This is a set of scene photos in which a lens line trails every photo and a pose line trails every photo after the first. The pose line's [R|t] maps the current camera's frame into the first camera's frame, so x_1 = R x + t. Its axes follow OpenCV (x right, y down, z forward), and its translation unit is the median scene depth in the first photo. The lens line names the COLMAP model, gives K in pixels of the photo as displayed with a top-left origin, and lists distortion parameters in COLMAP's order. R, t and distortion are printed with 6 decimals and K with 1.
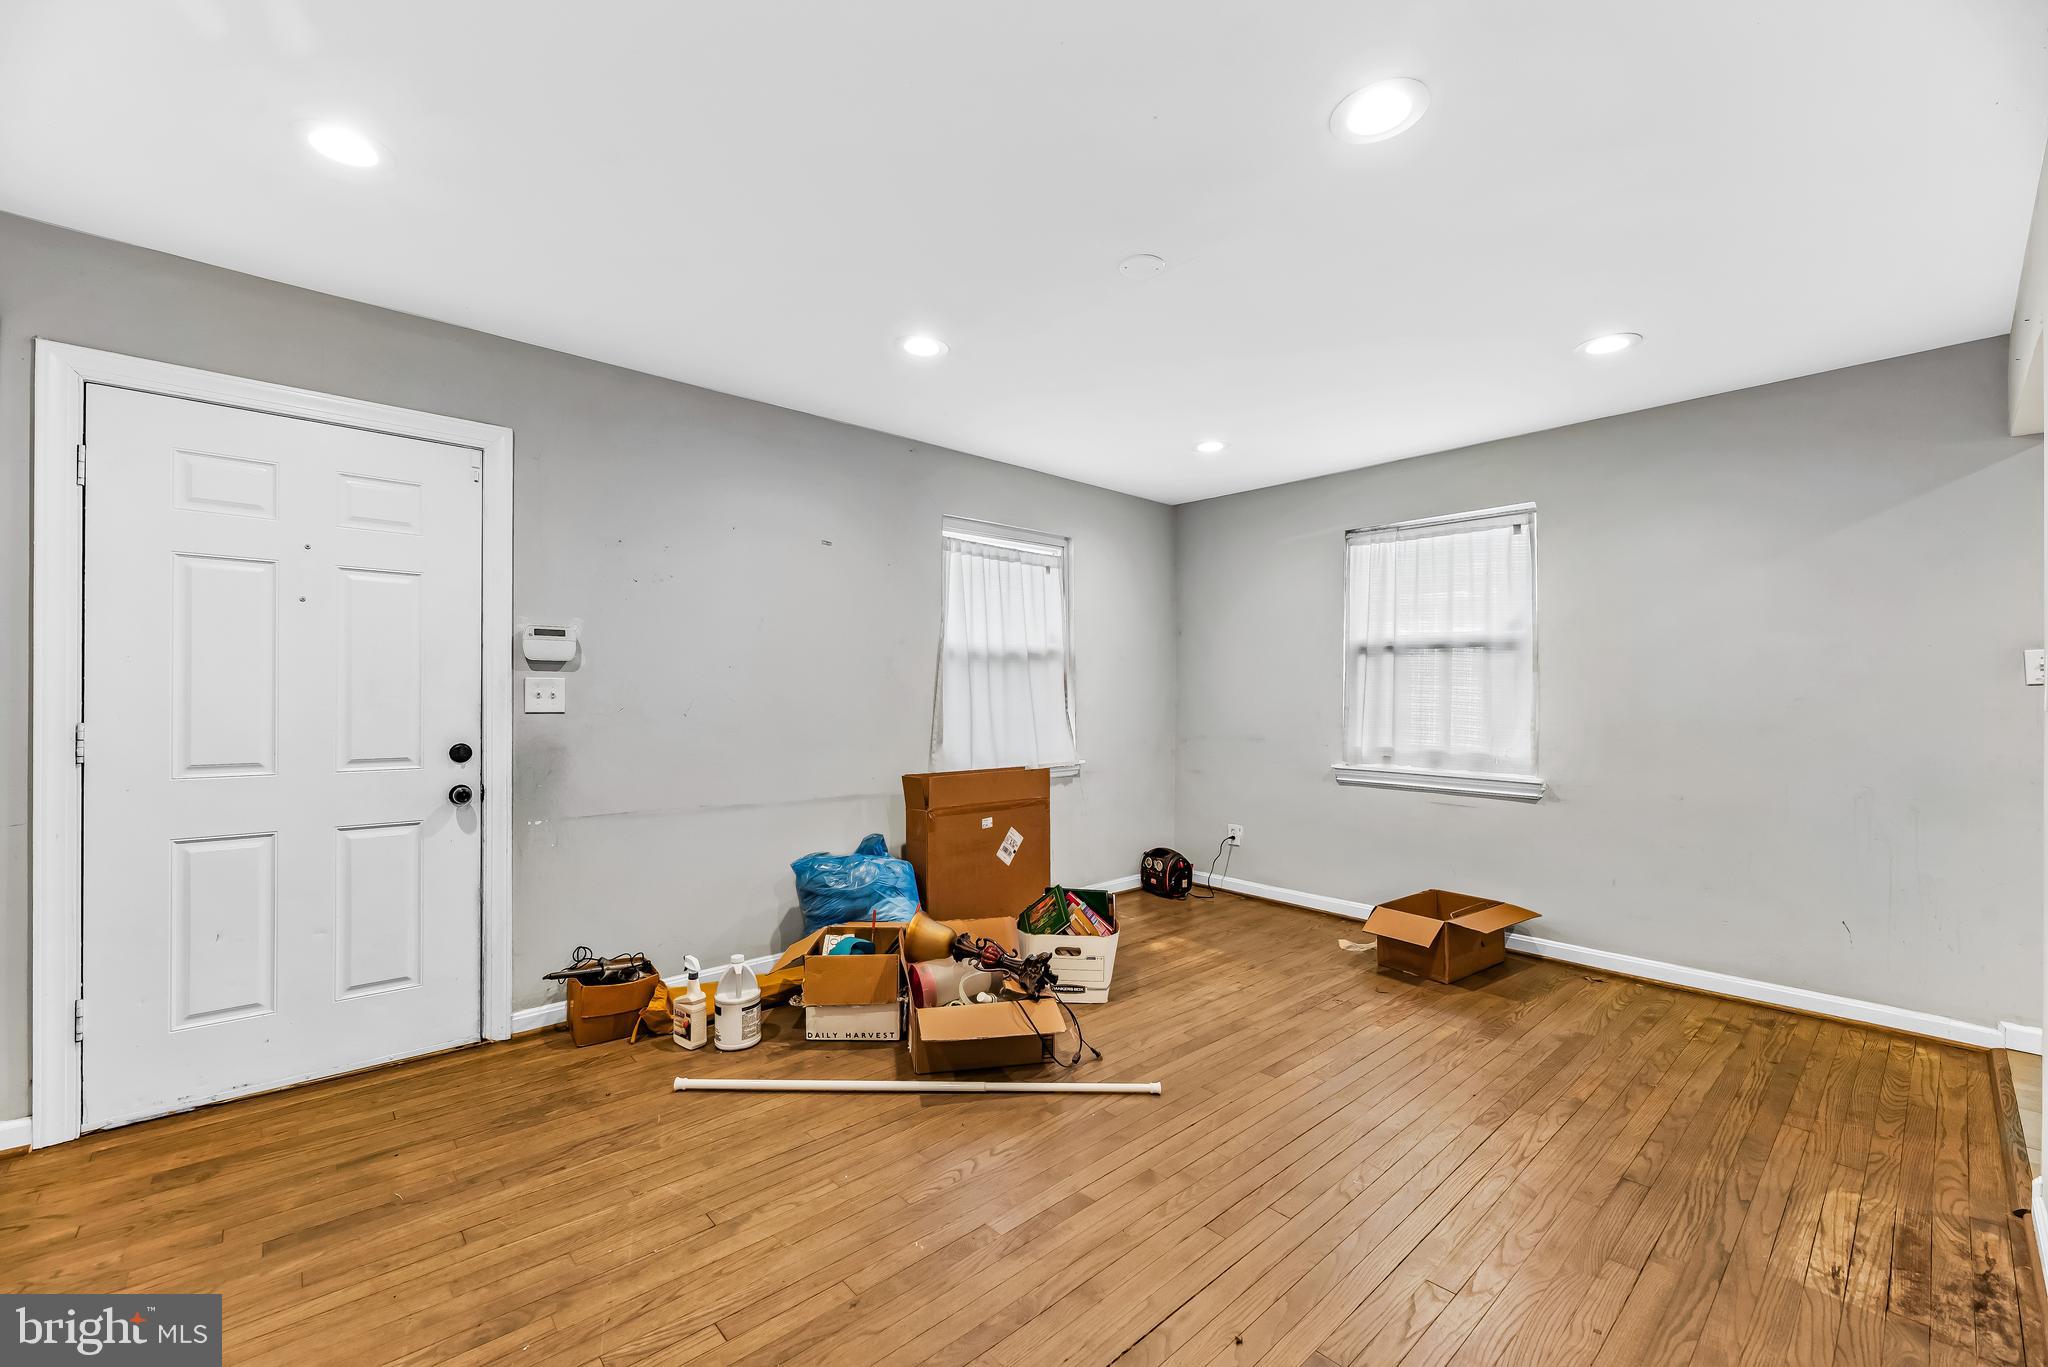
lens RADIAL K [[851.7, 0, 1022.3], [0, 851.7, 694.0], [0, 0, 1]] dist [0.000491, 0.000014]
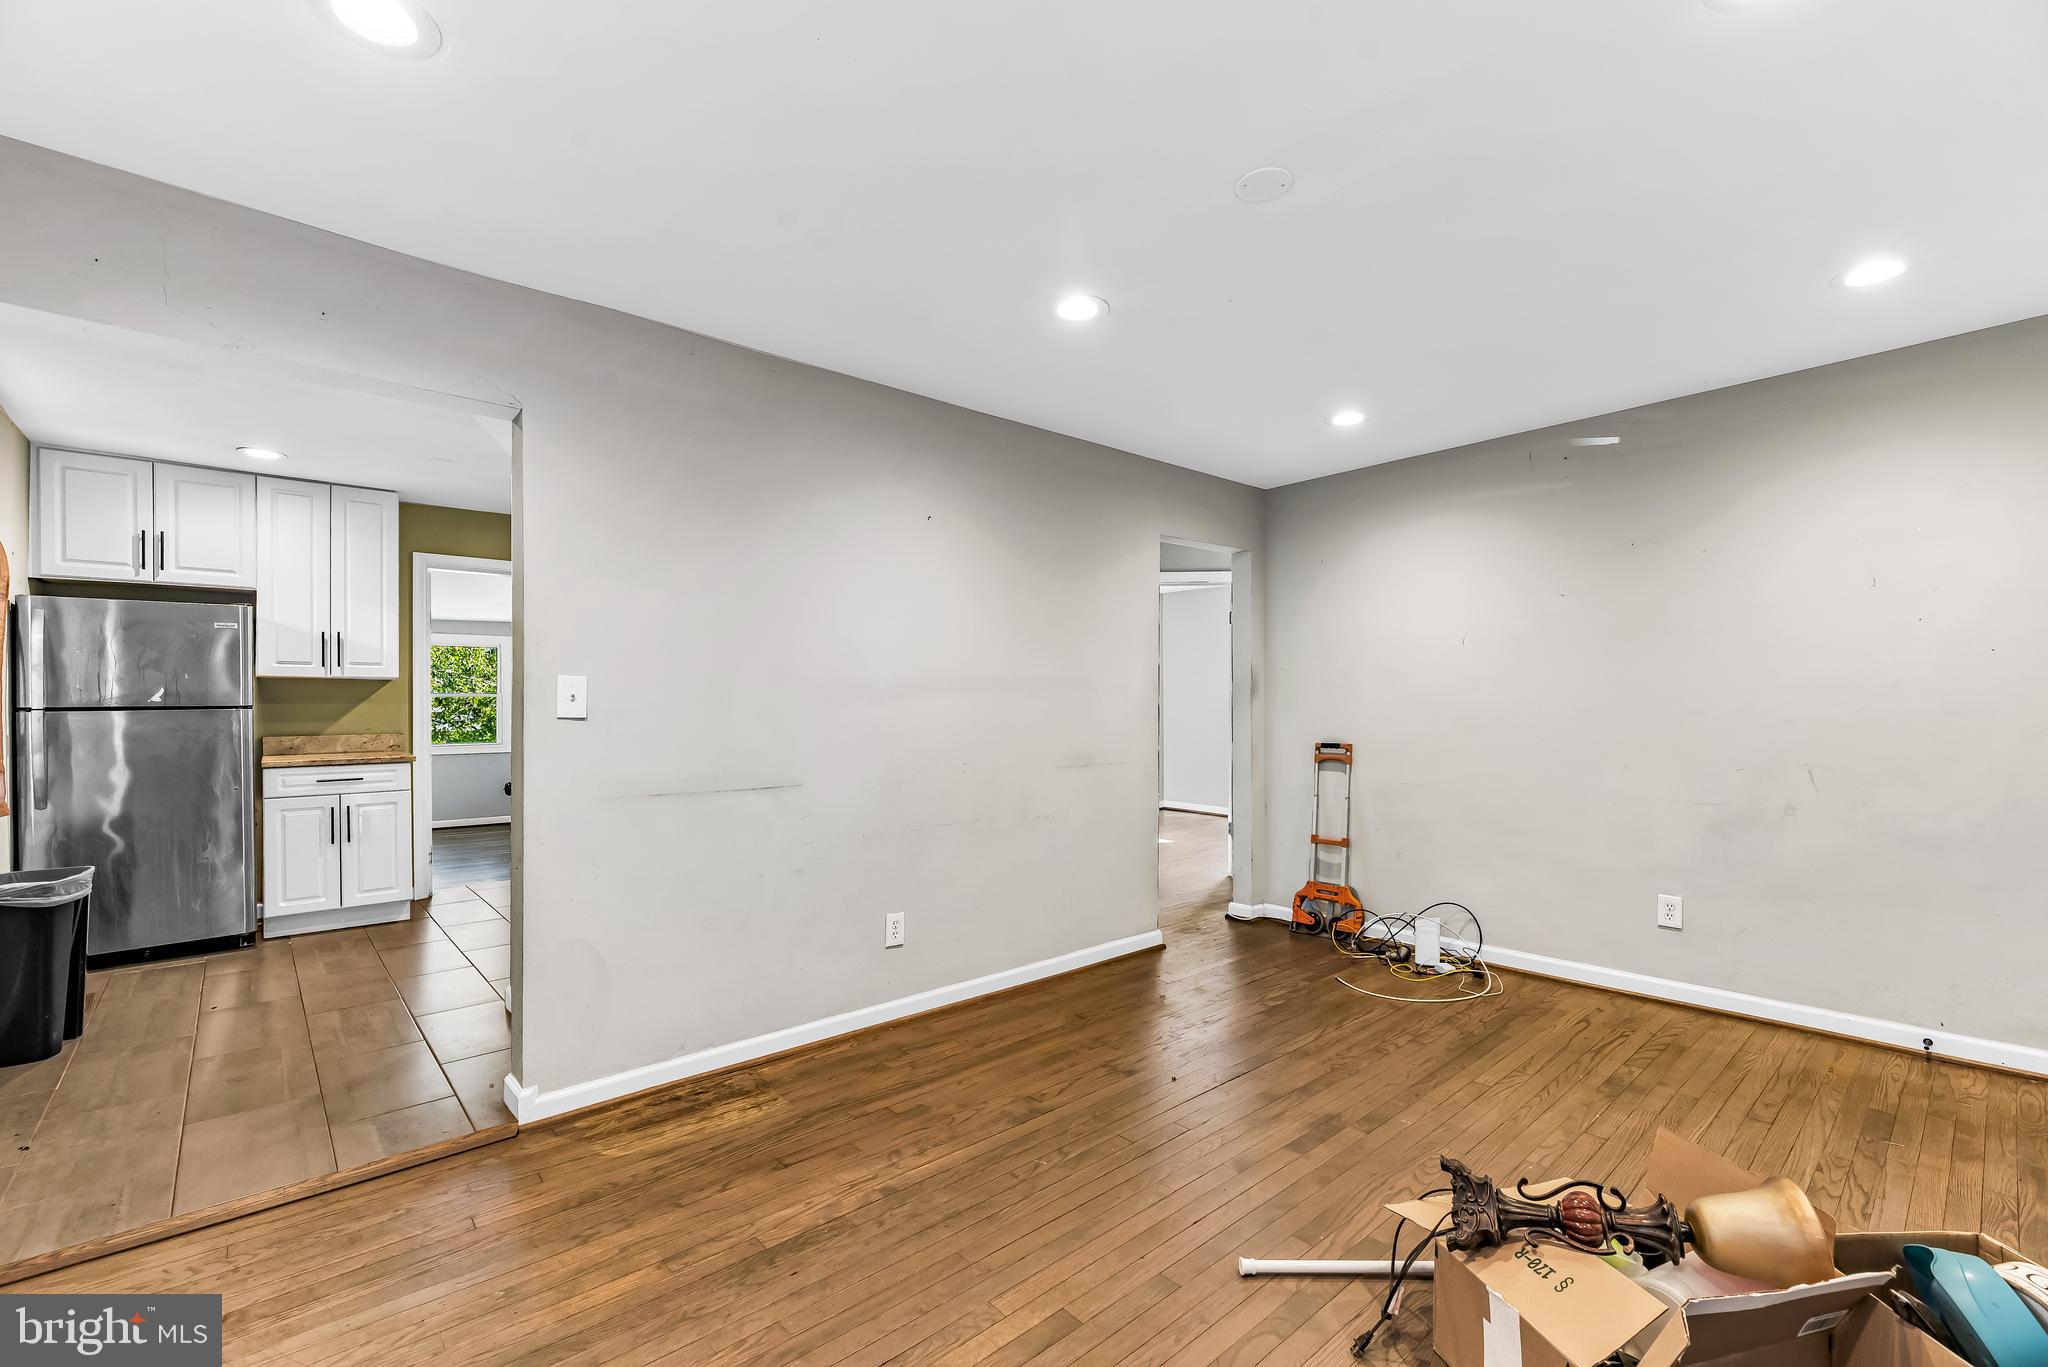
lens RADIAL K [[851.7, 0, 1026.6], [0, 851.7, 703.7], [0, 0, 1]] dist [0.000491, 0.000014]
pose [[-0.999871, 0.001089, 0.016024, 0.275717], [0.001099, 0.999999, 0.000593, -0.001132], [-0.016023, 0.000610, -0.999871, 1.436889]]
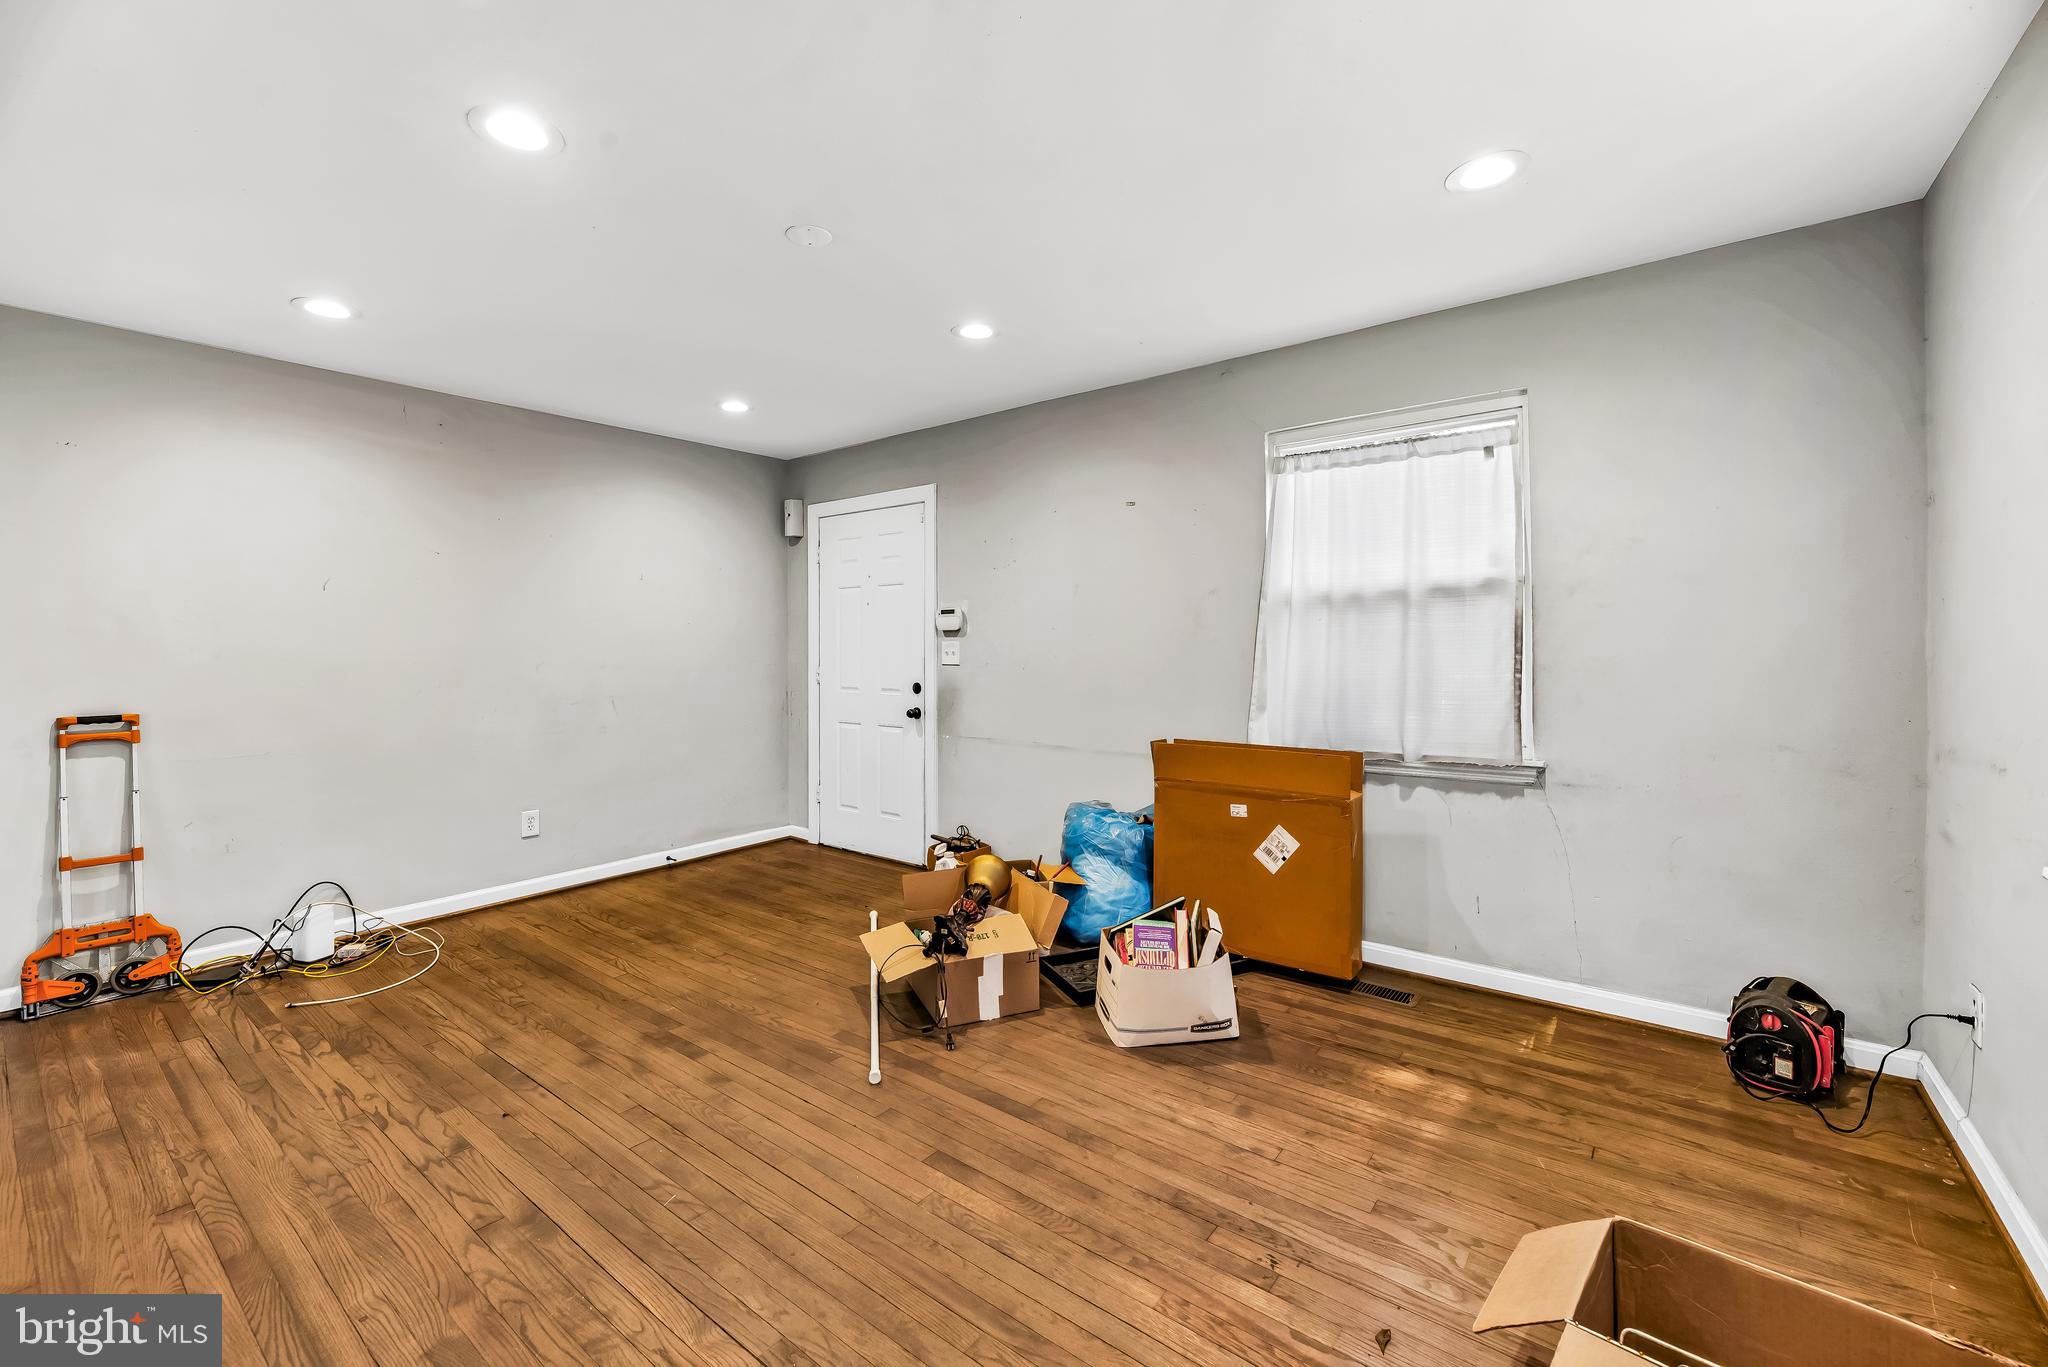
lens RADIAL K [[851.7, 0, 988.1], [0, 851.7, 650.2], [0, 0, 1]] dist [0.000491, 0.000014]
pose [[0.140301, -0.002916, -0.990105, 0.925091], [0.006085, 0.999979, -0.002083, 0.000364], [0.990090, -0.005733, 0.140316, 0.839199]]
